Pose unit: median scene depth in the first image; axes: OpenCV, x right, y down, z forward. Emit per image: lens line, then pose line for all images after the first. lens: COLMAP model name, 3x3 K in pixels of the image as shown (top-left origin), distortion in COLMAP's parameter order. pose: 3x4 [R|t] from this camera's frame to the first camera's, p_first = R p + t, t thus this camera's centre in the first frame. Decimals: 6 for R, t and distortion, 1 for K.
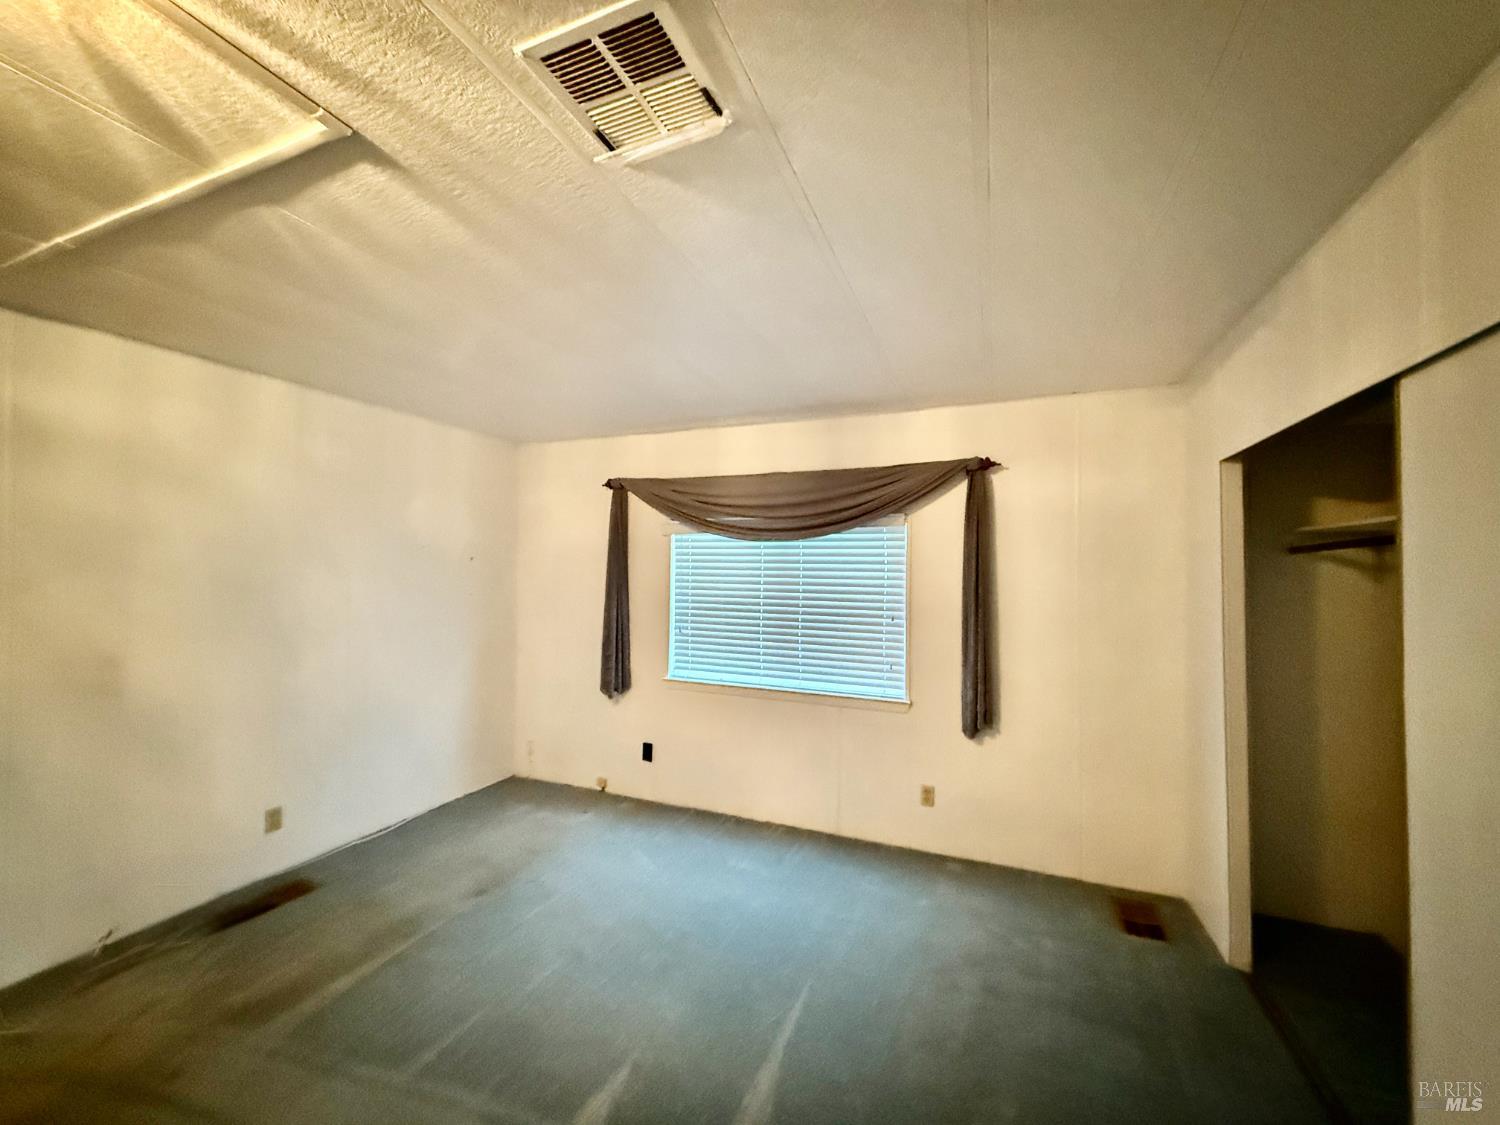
lens RADIAL K [[596.8, 0, 750.4], [0, 596.8, 563.7], [0, 0, 1]] dist [-0.002114, -0.000275]
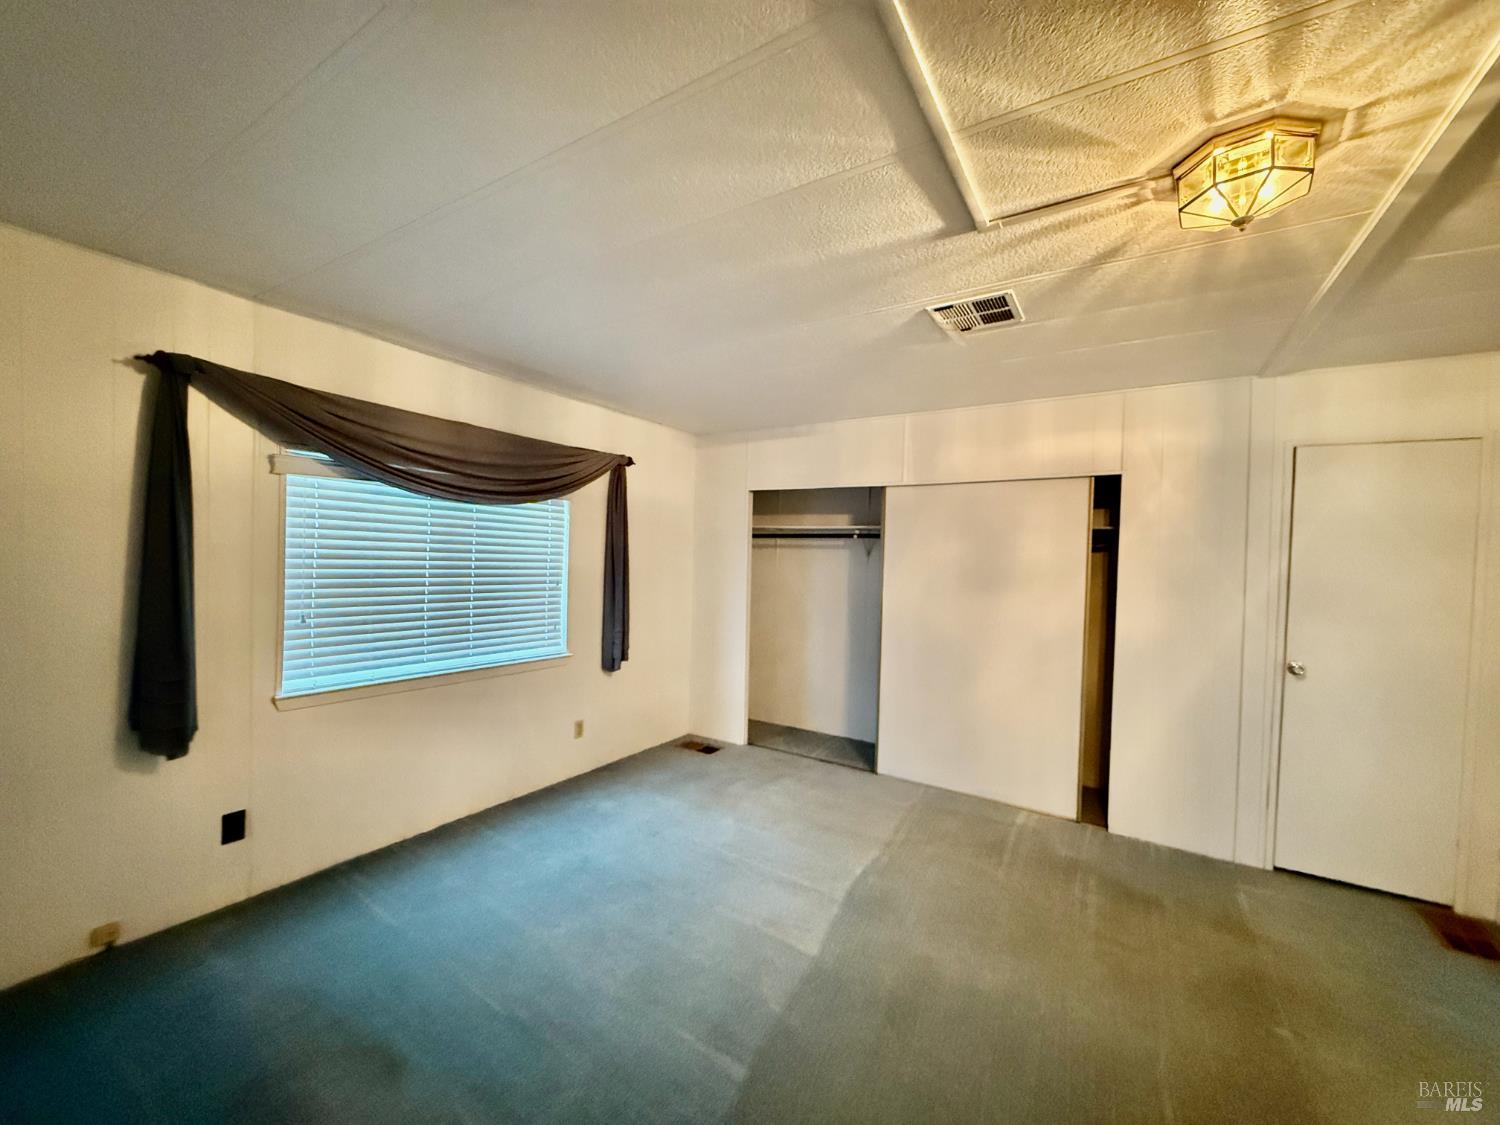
lens RADIAL K [[596.8, 0, 746.5], [0, 596.8, 567.6], [0, 0, 1]] dist [-0.002114, -0.000275]
pose [[0.173727, -0.023285, 0.984519, -0.749957], [-0.043230, 0.998576, 0.031246, 0.011856], [-0.983845, -0.047989, 0.172473, 0.438235]]
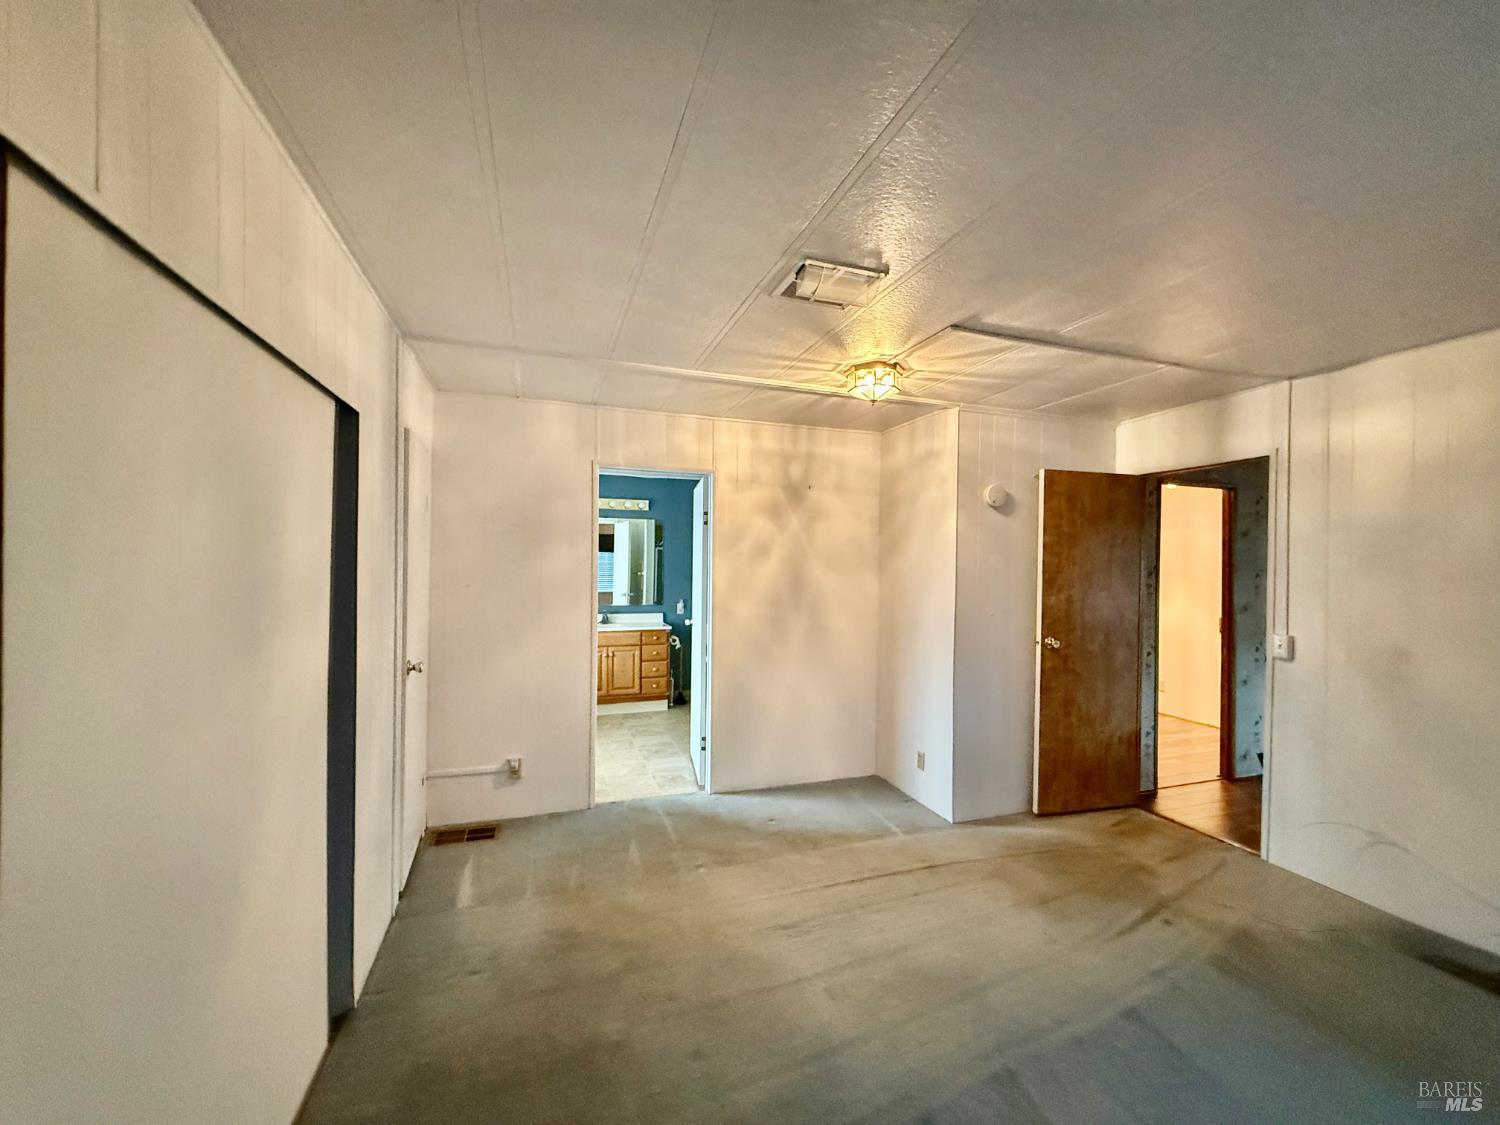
lens RADIAL K [[596.8, 0, 755.1], [0, 596.8, 561.0], [0, 0, 1]] dist [-0.002114, -0.000275]
pose [[-0.739502, -0.011746, -0.673052, 0.370733], [-0.002271, 0.999886, -0.014955, 0.015334], [0.673151, -0.009531, -0.739444, 0.692443]]
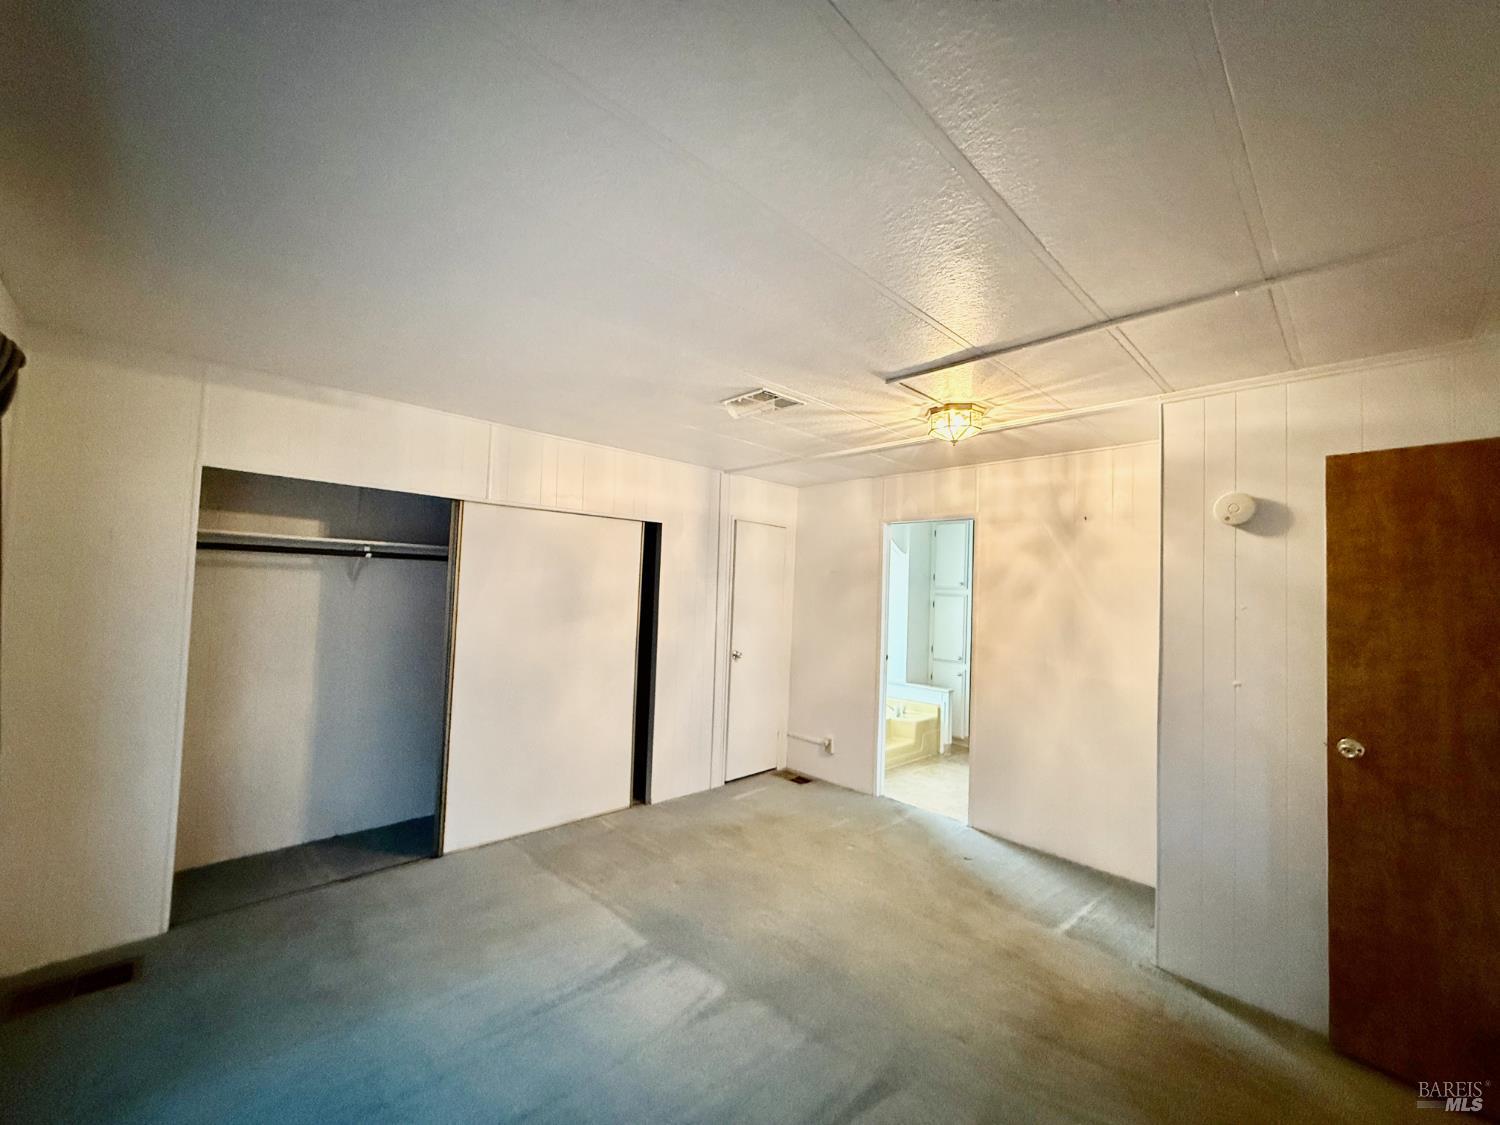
lens RADIAL K [[596.8, 0, 740.8], [0, 596.8, 562.1], [0, 0, 1]] dist [-0.002114, -0.000275]
pose [[-0.917684, -0.017895, 0.396907, -0.361365], [-0.045921, 0.997067, -0.061219, 0.016848], [-0.394648, -0.074406, -0.915815, 1.069179]]
